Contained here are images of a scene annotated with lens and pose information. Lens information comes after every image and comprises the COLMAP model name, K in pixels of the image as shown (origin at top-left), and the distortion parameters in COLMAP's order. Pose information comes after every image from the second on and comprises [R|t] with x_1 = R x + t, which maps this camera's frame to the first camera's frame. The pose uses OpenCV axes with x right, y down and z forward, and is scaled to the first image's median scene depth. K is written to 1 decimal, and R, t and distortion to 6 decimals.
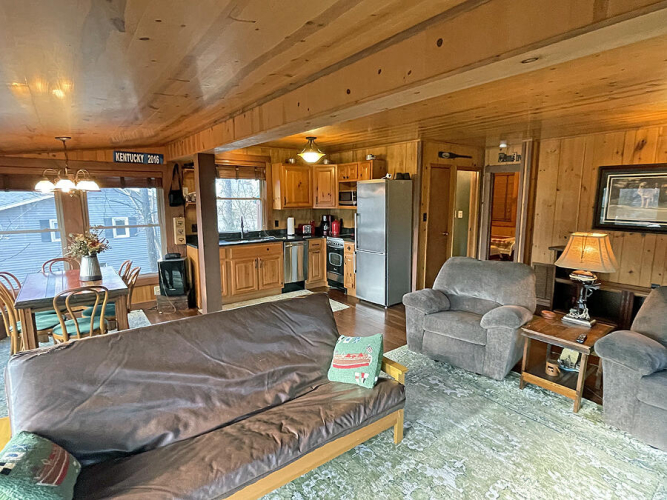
lens RADIAL K [[359.5, 0, 333.5], [0, 359.5, 250.0], [0, 0, 1]] dist [-0.000307, -0.000076]
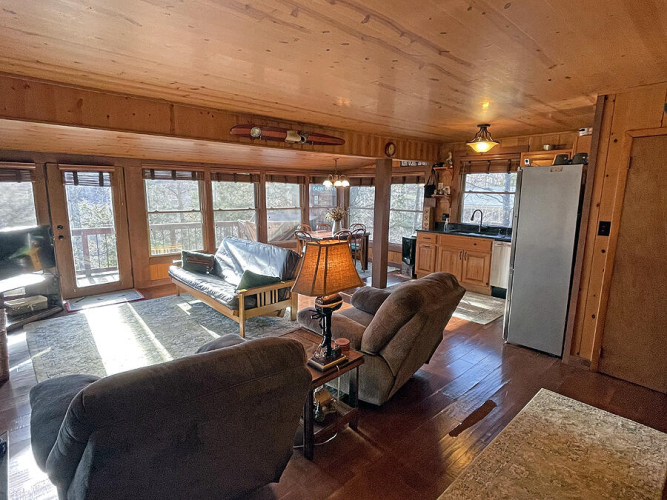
lens RADIAL K [[359.5, 0, 333.5], [0, 359.5, 250.0], [0, 0, 1]] dist [-0.000307, -0.000076]
pose [[0.097682, 0.169329, -0.980707, 0.686671], [-0.155730, 0.975881, 0.152985, -0.070001], [0.982958, 0.137781, 0.121696, 0.457802]]
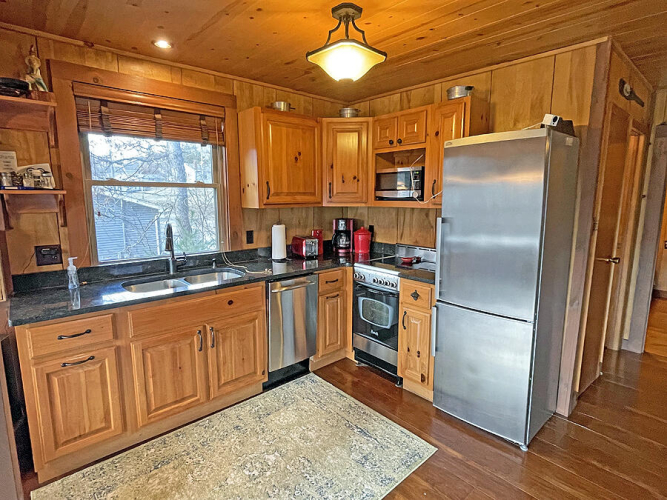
lens RADIAL K [[359.5, 0, 333.5], [0, 359.5, 250.0], [0, 0, 1]] dist [-0.000307, -0.000076]
pose [[0.996705, -0.006960, 0.080811, -0.086500], [0.006446, 0.999957, 0.006620, -0.059829], [-0.080854, -0.006078, 0.996707, 0.518255]]
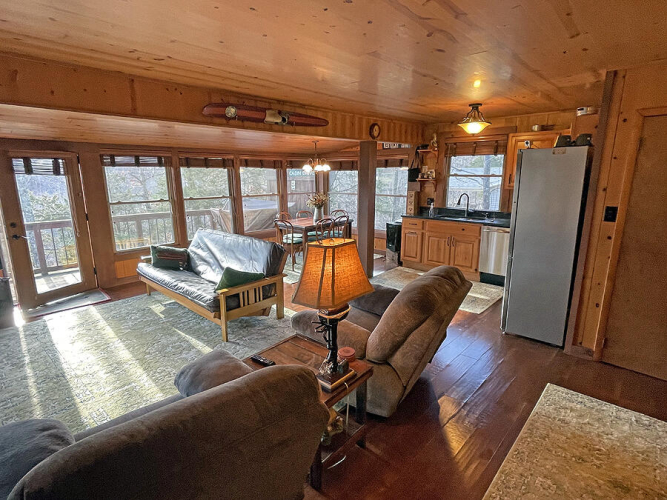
lens RADIAL K [[359.5, 0, 333.5], [0, 359.5, 250.0], [0, 0, 1]] dist [-0.000307, -0.000076]
pose [[0.175639, 0.210308, -0.961728, 0.630586], [-0.141533, 0.972160, 0.186742, -0.072074], [0.974228, 0.103317, 0.200515, 0.436956]]
